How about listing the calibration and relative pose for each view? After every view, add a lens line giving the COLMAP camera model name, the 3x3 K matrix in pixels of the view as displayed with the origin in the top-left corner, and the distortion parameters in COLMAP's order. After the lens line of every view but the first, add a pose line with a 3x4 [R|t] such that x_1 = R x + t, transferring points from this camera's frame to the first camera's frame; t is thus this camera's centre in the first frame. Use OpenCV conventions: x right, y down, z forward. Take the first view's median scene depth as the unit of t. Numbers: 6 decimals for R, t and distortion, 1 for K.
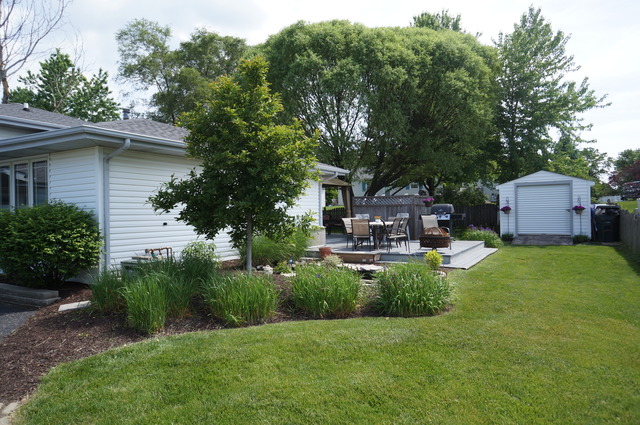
lens RADIAL K [[437.0, 0, 320.0], [0, 437.0, 212.5], [0, 0, 1]] dist [-0.068921, 0.093540]
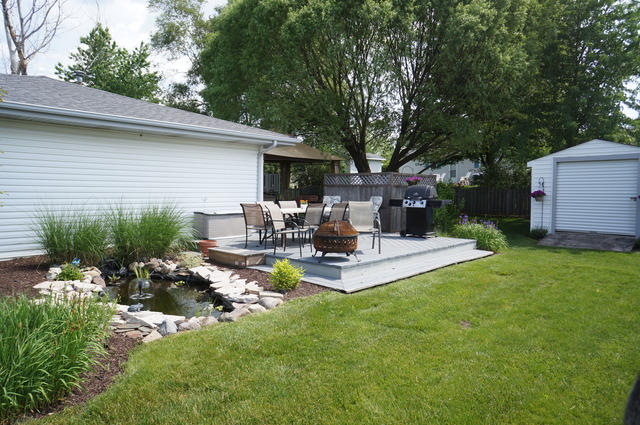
lens RADIAL K [[432.2, 0, 317.1], [0, 432.2, 211.3], [0, 0, 1]] dist [-0.066115, 0.093295]
pose [[0.971861, 0.036096, -0.232773, 0.240507], [-0.024381, 0.998296, 0.053014, -0.008505], [0.234290, -0.045847, 0.971085, 0.227912]]
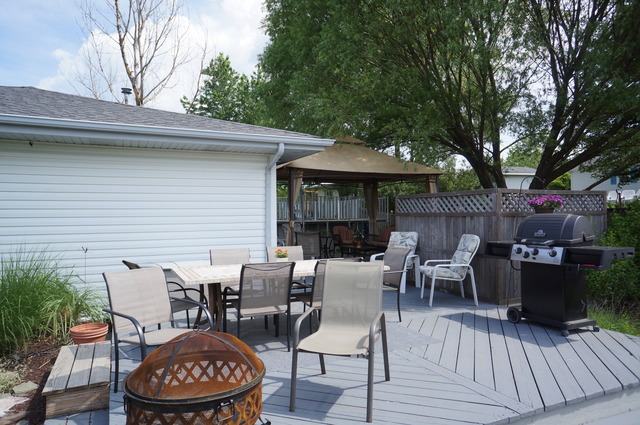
lens RADIAL K [[432.2, 0, 317.1], [0, 432.2, 211.3], [0, 0, 1]] dist [-0.066115, 0.093295]
pose [[0.819415, 0.004498, -0.573184, 0.273594], [-0.003961, 0.999990, 0.002185, -0.018011], [0.573187, 0.000480, 0.819424, 0.537261]]
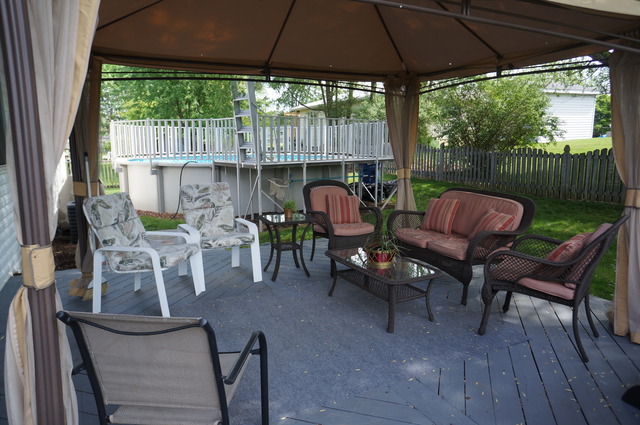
lens RADIAL K [[432.2, 0, 317.1], [0, 432.2, 211.3], [0, 0, 1]] dist [-0.066115, 0.093295]
pose [[0.837967, 0.114761, -0.533517, 0.055918], [-0.023670, 0.984362, 0.174562, -0.026303], [0.545207, -0.133649, 0.827579, 0.881653]]
